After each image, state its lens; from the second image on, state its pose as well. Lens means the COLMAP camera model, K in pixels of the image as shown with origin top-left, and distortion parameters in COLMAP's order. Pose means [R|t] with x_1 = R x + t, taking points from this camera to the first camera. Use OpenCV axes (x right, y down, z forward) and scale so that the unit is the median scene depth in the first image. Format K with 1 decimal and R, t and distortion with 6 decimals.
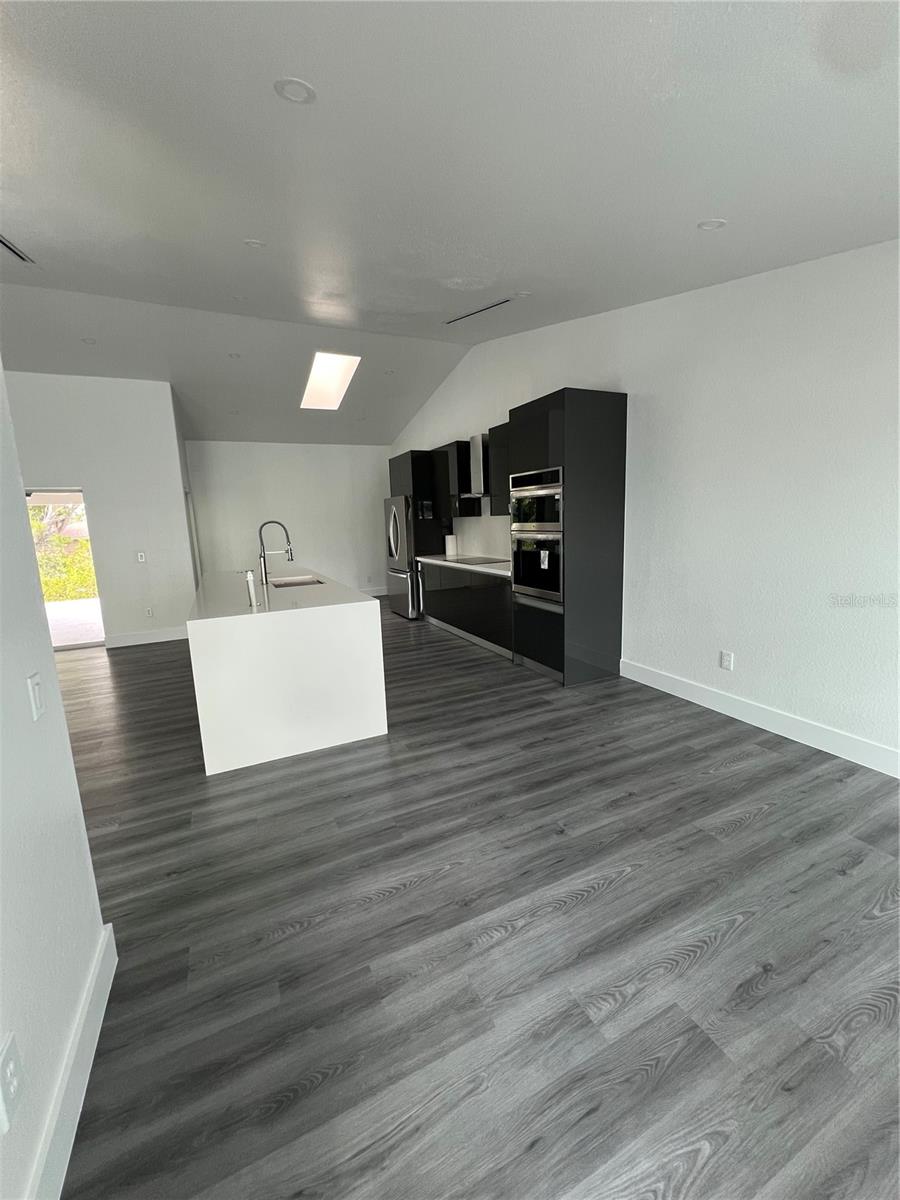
lens RADIAL K [[481.9, 0, 450.0], [0, 481.9, 600.0], [0, 0, 1]] dist [-0.002811, -0.000237]
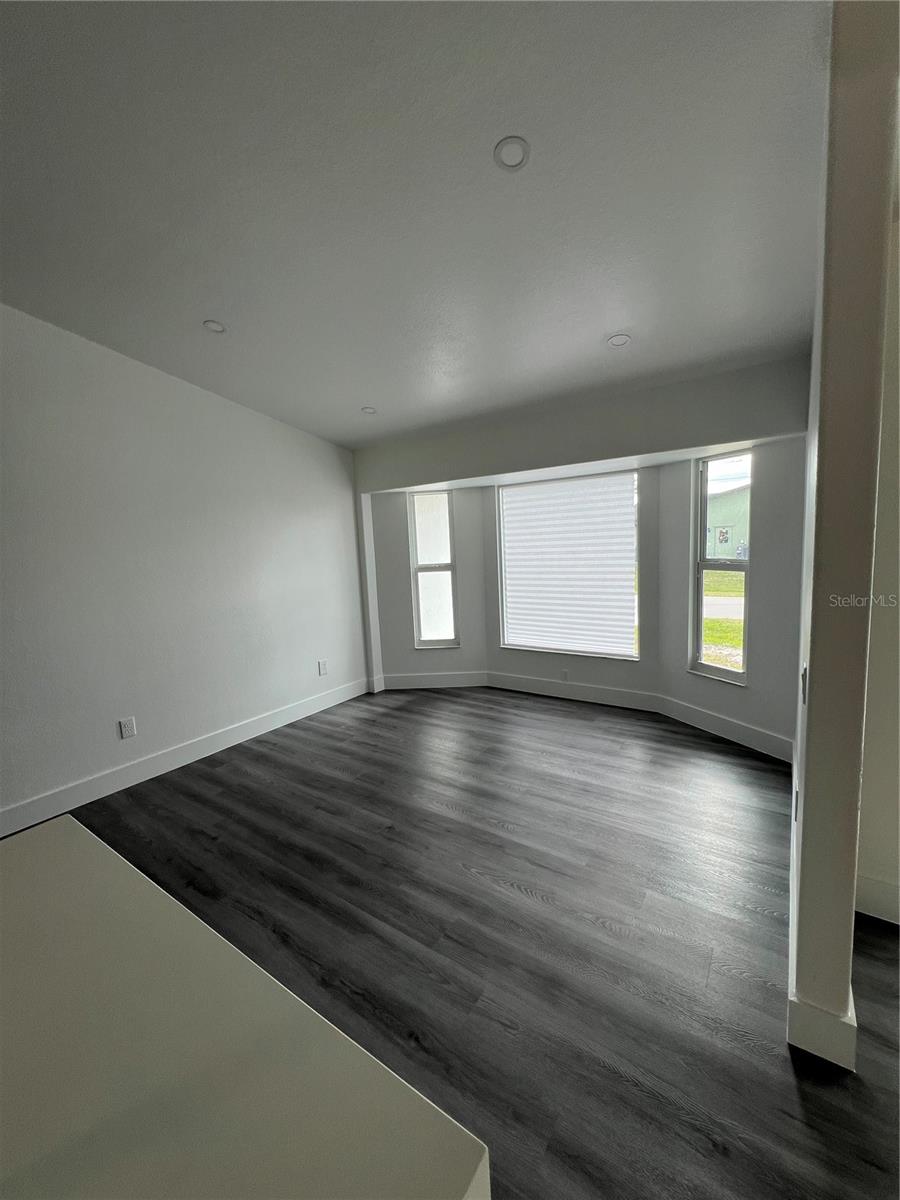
lens RADIAL K [[481.9, 0, 450.0], [0, 481.9, 600.0], [0, 0, 1]] dist [-0.002811, -0.000237]
pose [[-0.481938, -0.045868, 0.875004, -0.643158], [0.218186, 0.960890, 0.170543, -0.164285], [-0.848605, 0.273105, -0.453082, 0.971919]]
